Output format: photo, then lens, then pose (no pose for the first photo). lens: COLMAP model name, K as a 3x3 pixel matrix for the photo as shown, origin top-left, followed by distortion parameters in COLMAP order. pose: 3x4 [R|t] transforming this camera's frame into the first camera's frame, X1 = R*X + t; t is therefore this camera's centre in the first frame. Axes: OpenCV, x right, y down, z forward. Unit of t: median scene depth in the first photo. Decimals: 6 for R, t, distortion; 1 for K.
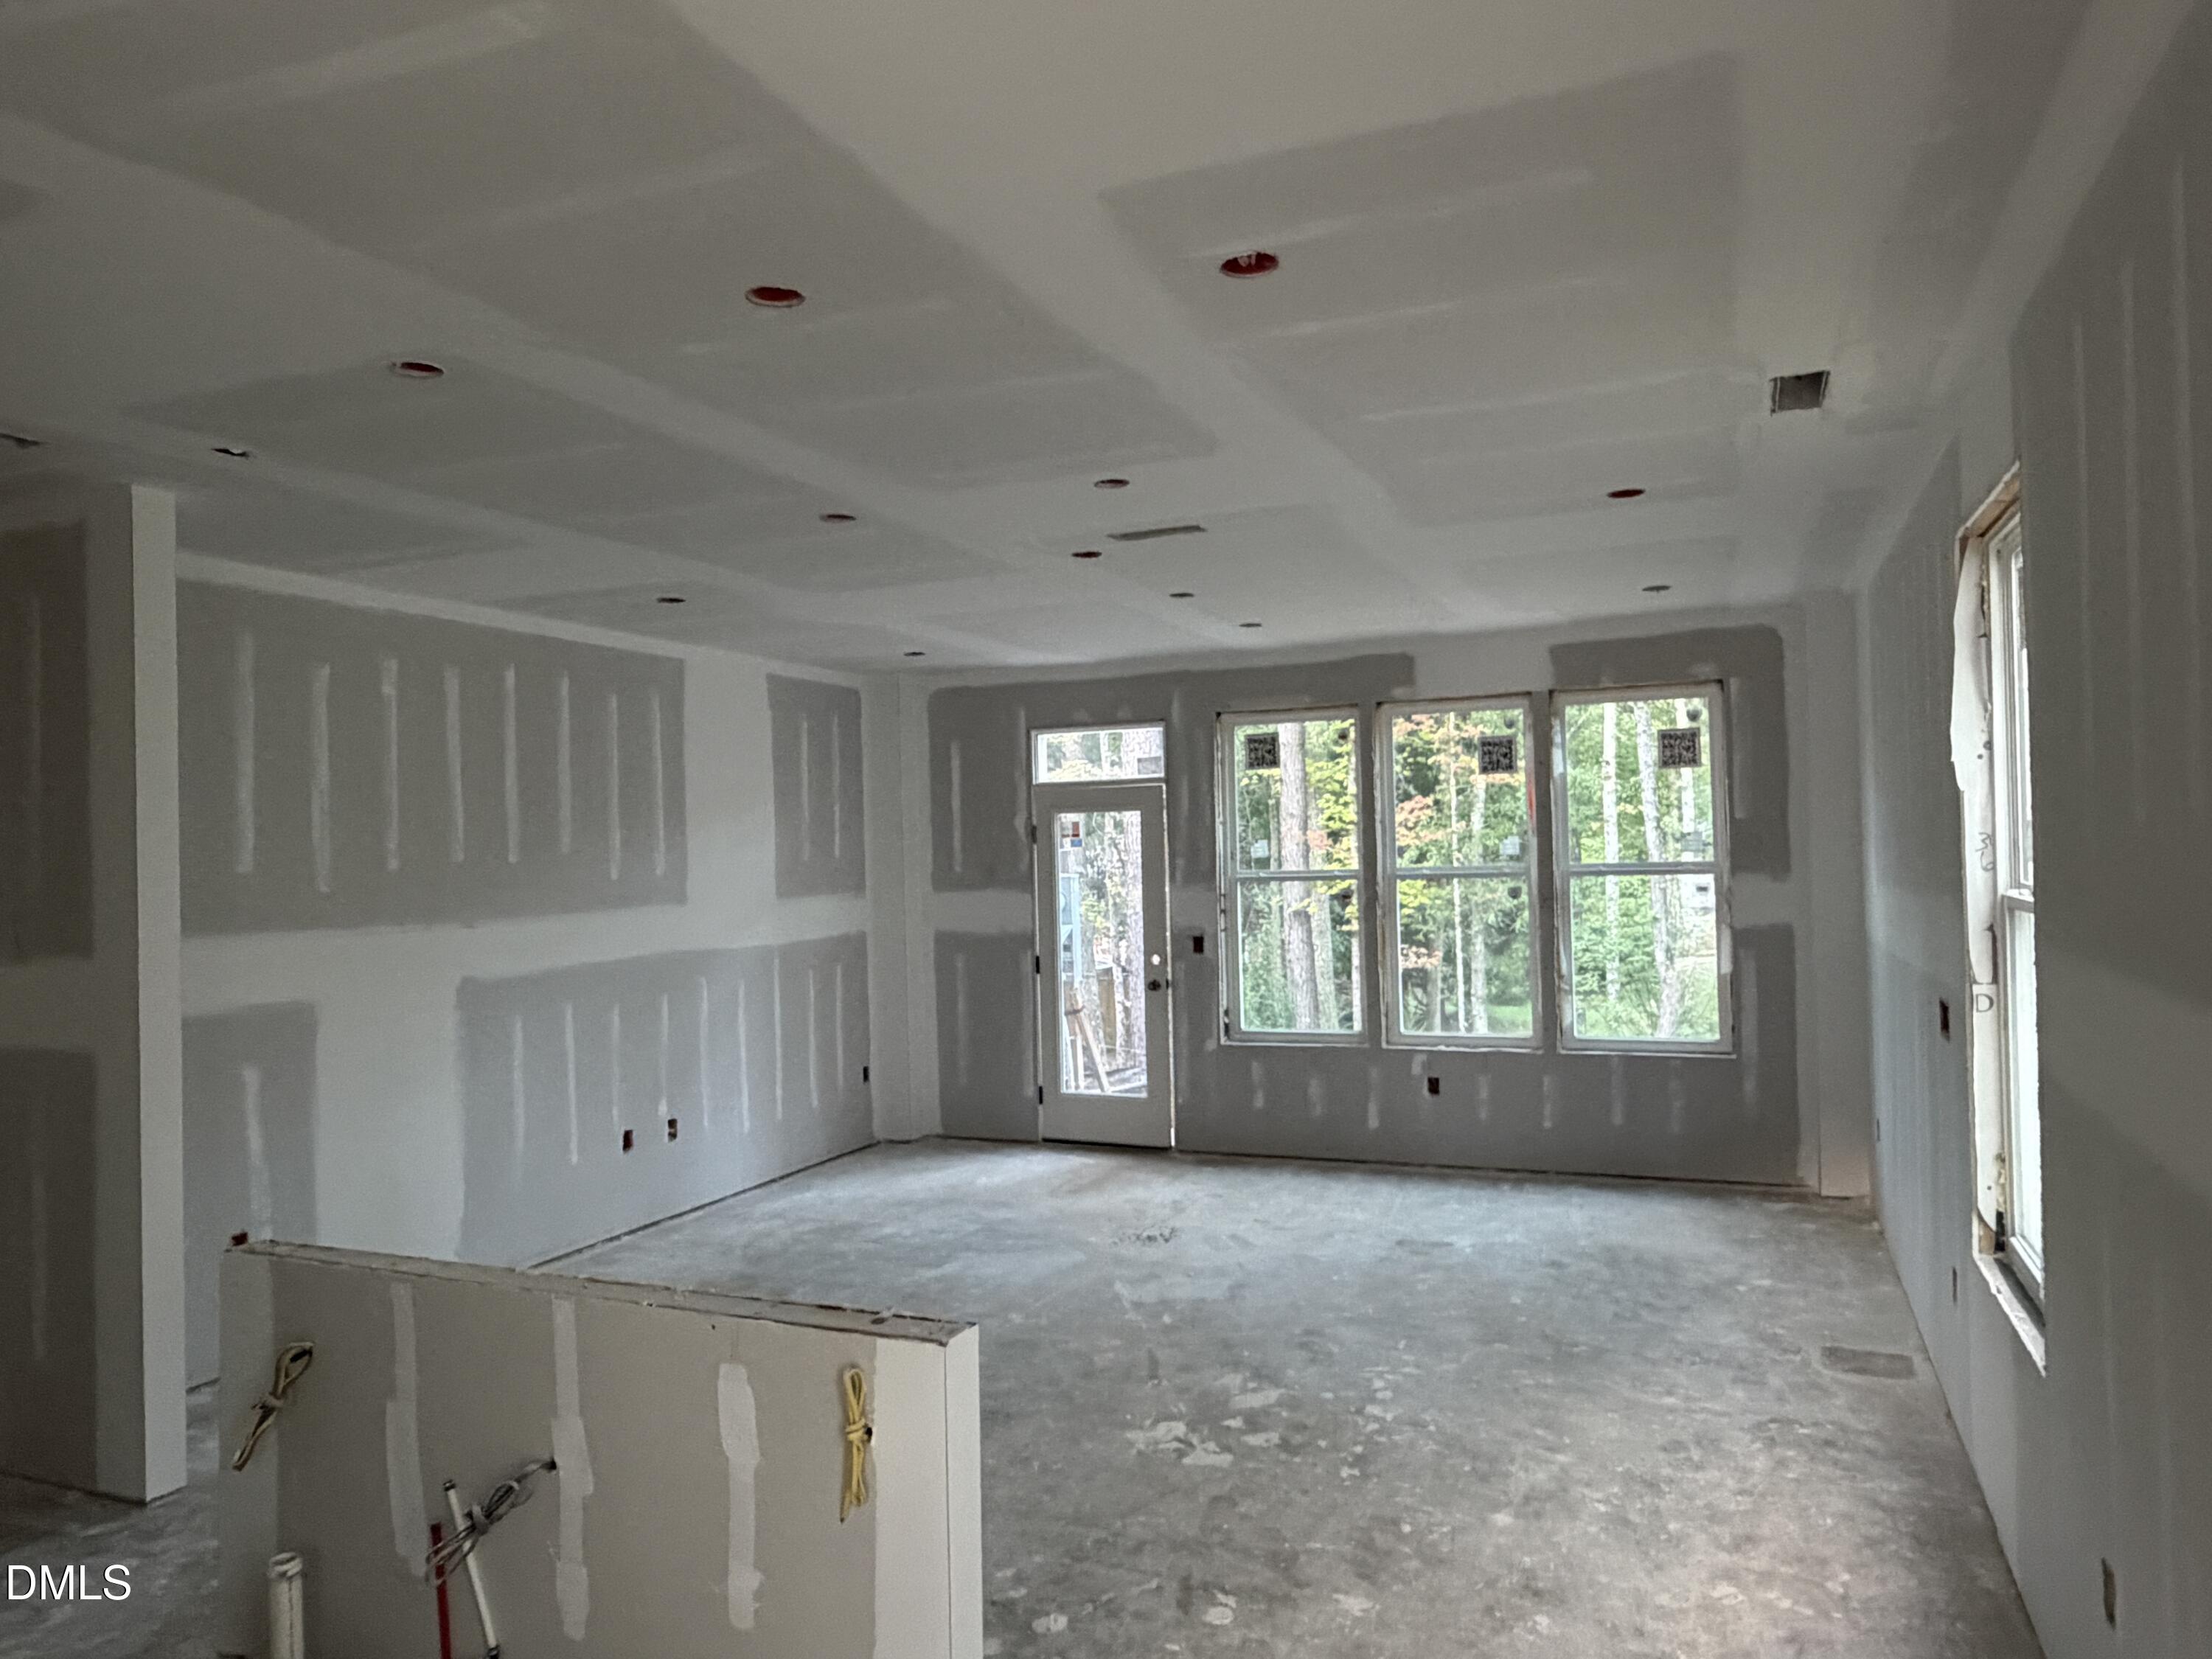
lens RADIAL K [[1477.6, 0, 1106.0], [0, 1477.6, 829.5], [0, 0, 1]] dist [-0.001916, -0.000254]
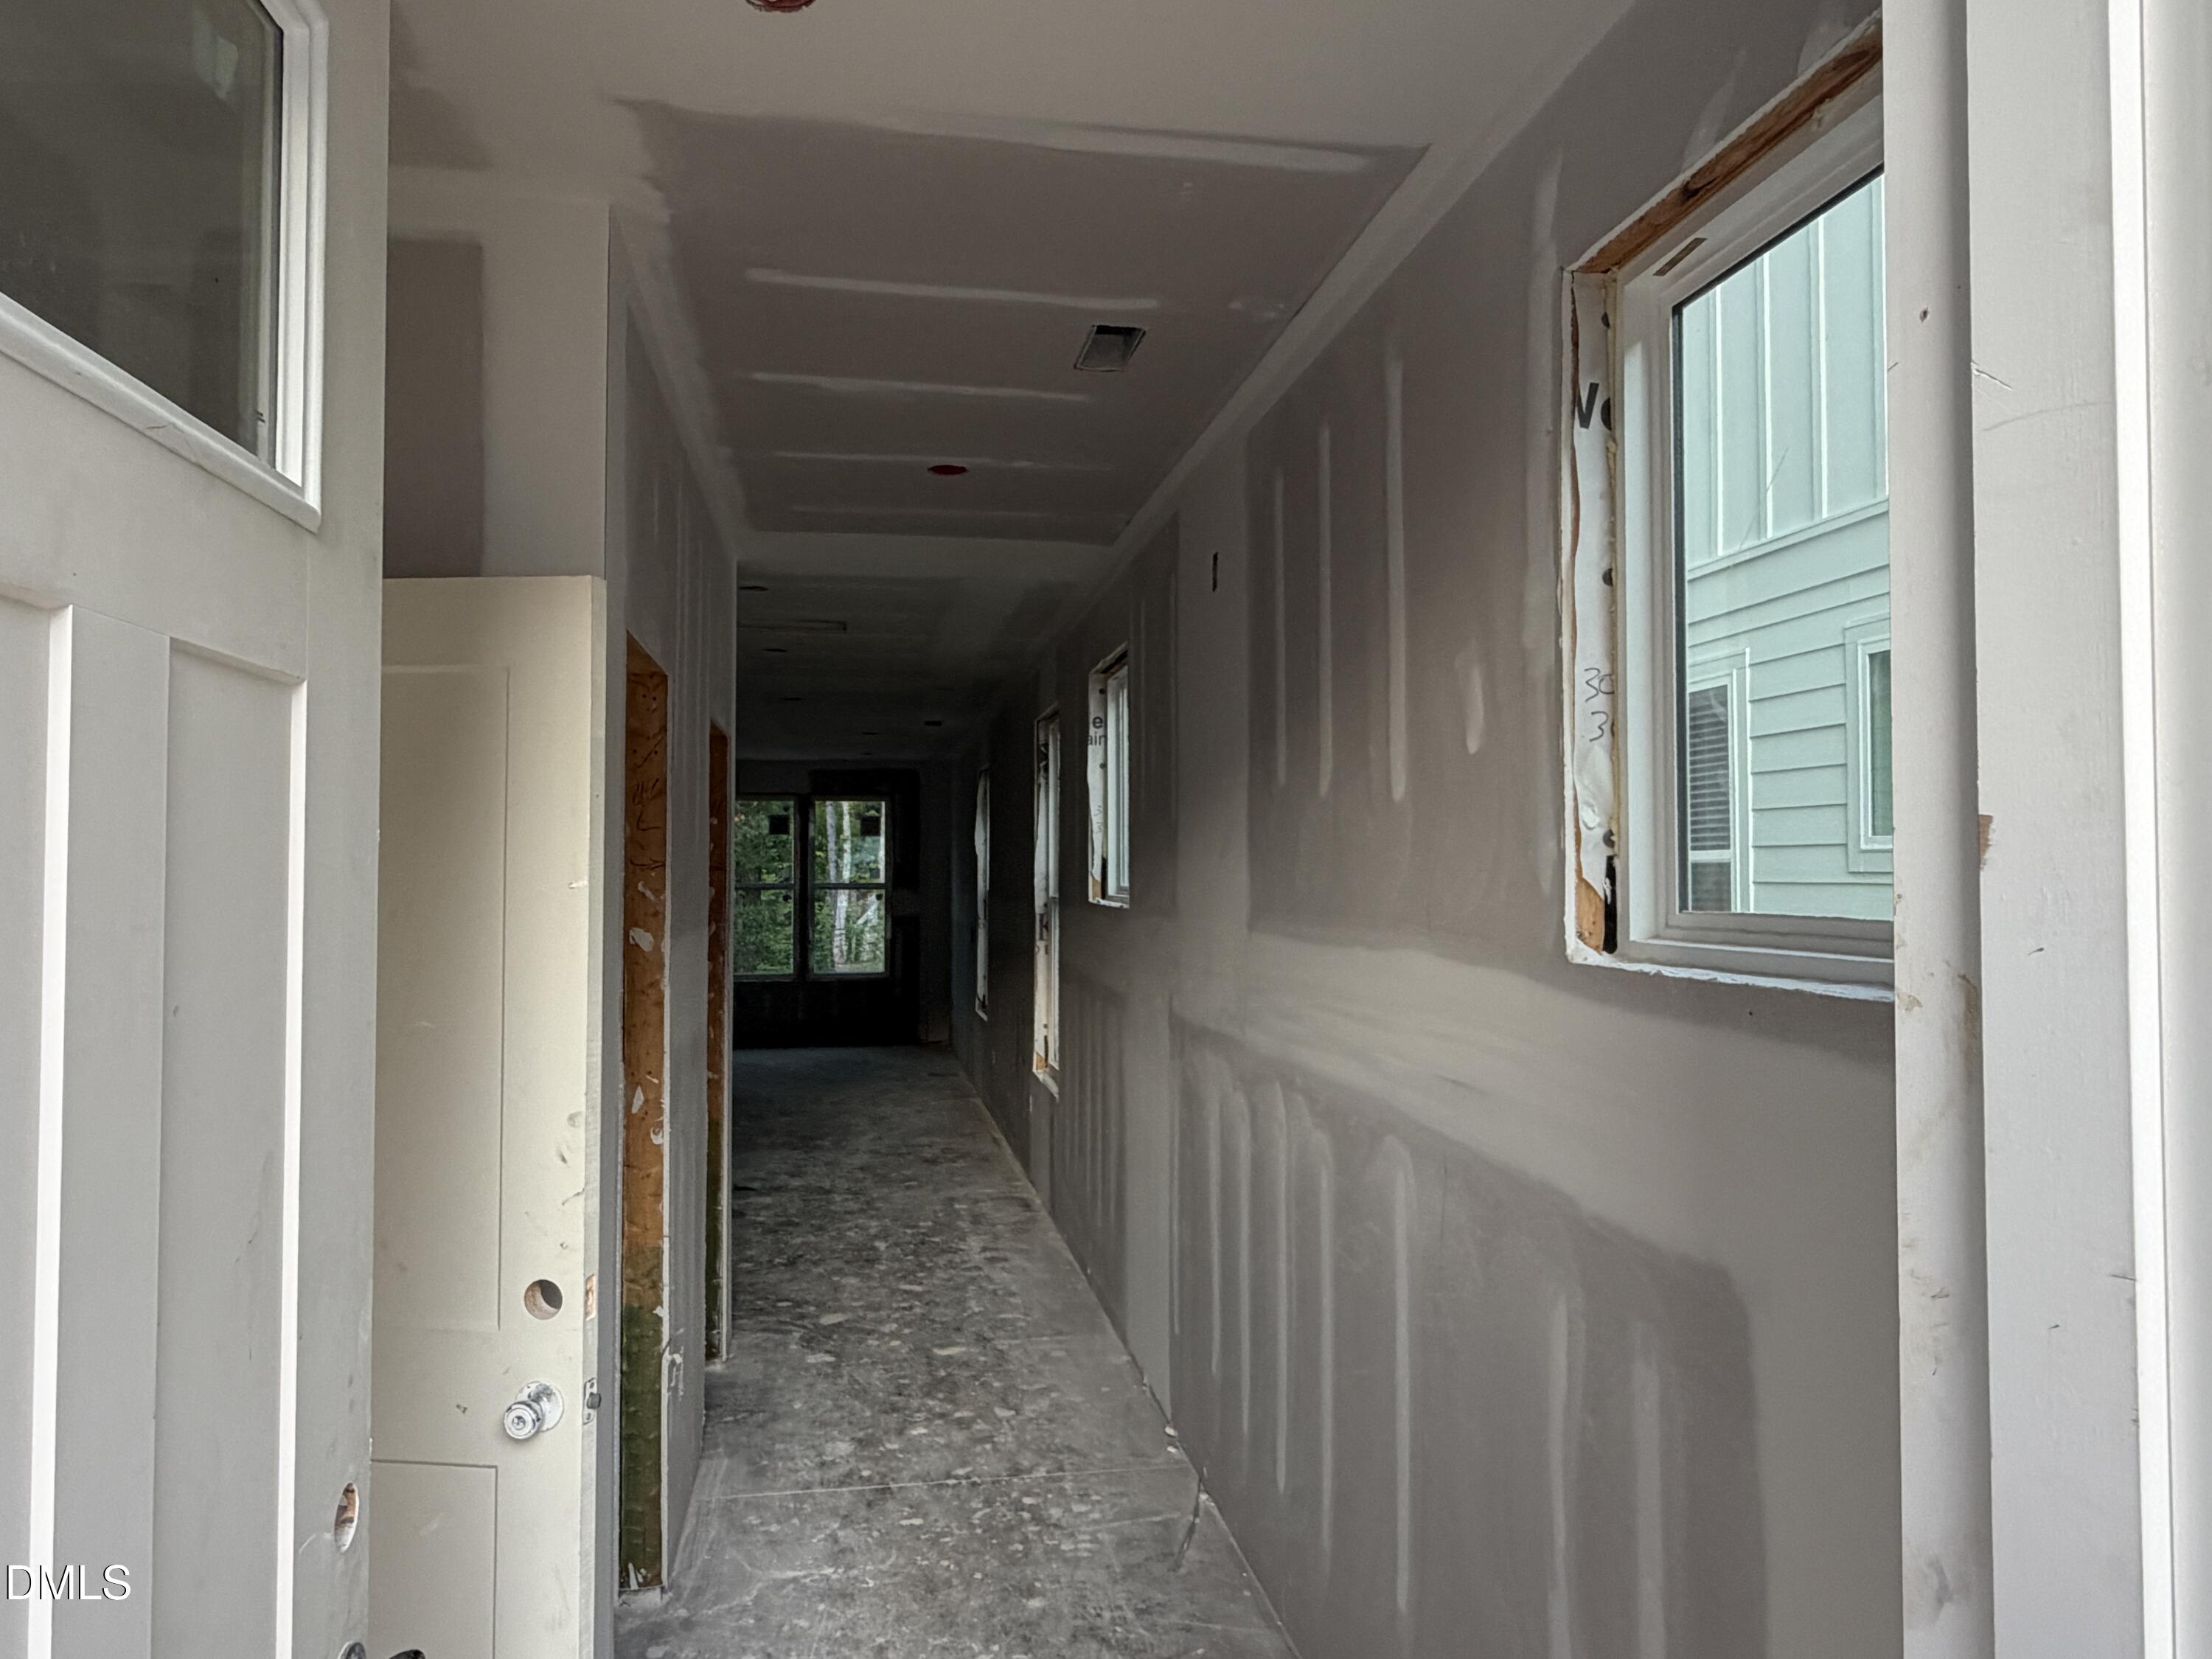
lens RADIAL K [[1444.9, 0, 1106.0], [0, 1444.9, 829.5], [0, 0, 1]] dist [-0.305147, -0.000141]
pose [[0.845932, 0.039765, 0.531806, -0.365535], [-0.028365, 0.999160, -0.029591, -0.002527], [-0.532535, 0.009948, 0.846349, -0.793699]]
